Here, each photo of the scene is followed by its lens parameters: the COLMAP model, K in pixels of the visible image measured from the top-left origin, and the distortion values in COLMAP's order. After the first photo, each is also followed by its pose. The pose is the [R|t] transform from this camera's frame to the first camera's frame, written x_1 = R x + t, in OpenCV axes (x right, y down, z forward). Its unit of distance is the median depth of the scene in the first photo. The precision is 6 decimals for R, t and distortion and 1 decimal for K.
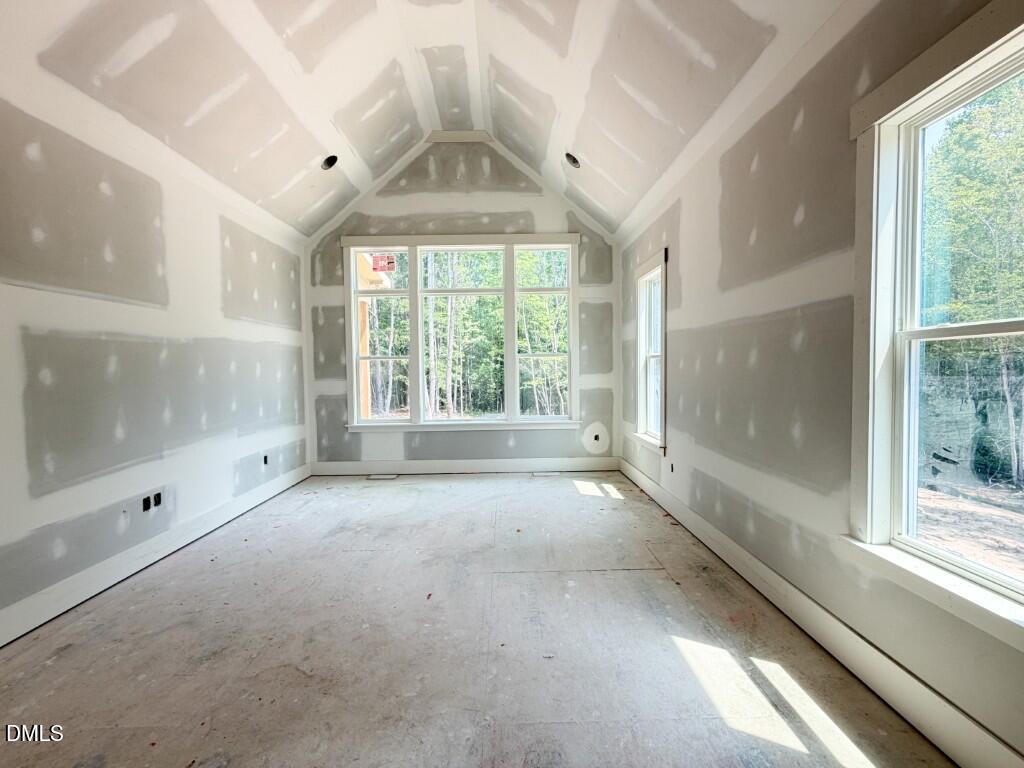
lens RADIAL K [[411.6, 0, 509.1], [0, 411.6, 383.2], [0, 0, 1]] dist [0.000755, 0.000237]
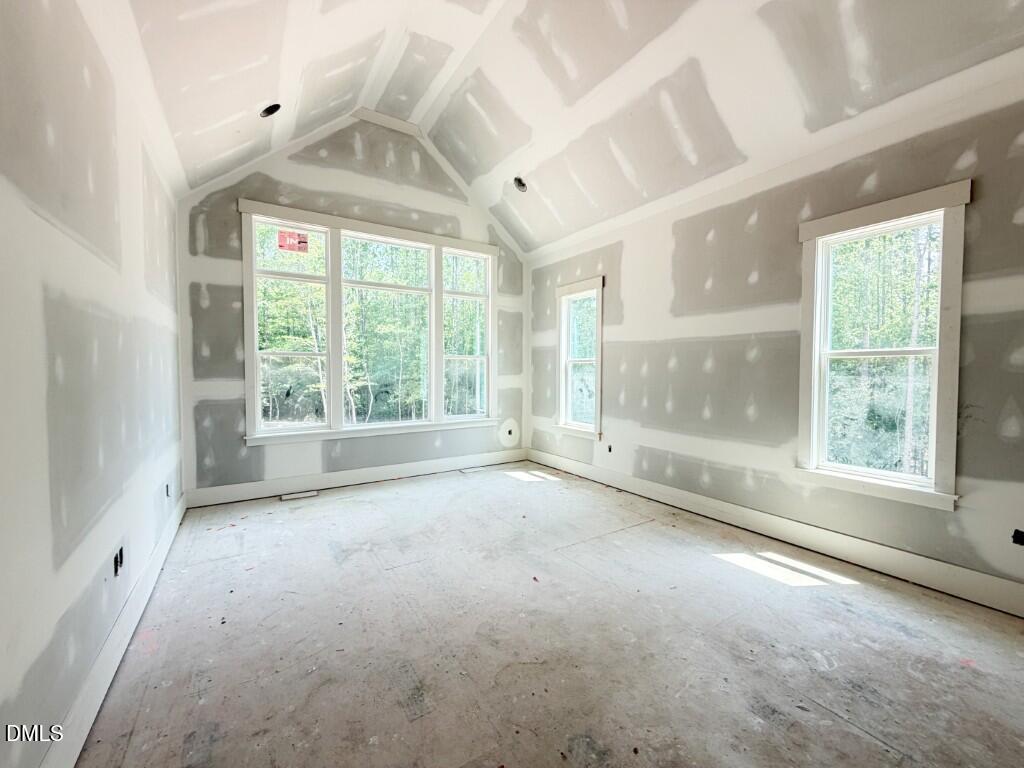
lens RADIAL K [[411.6, 0, 510.3], [0, 411.6, 383.6], [0, 0, 1]] dist [0.000755, 0.000237]
pose [[0.846555, -0.002869, 0.532293, -0.472354], [0.005705, 0.999977, -0.003684, 0.005355], [-0.532271, 0.006156, 0.846552, 0.069846]]
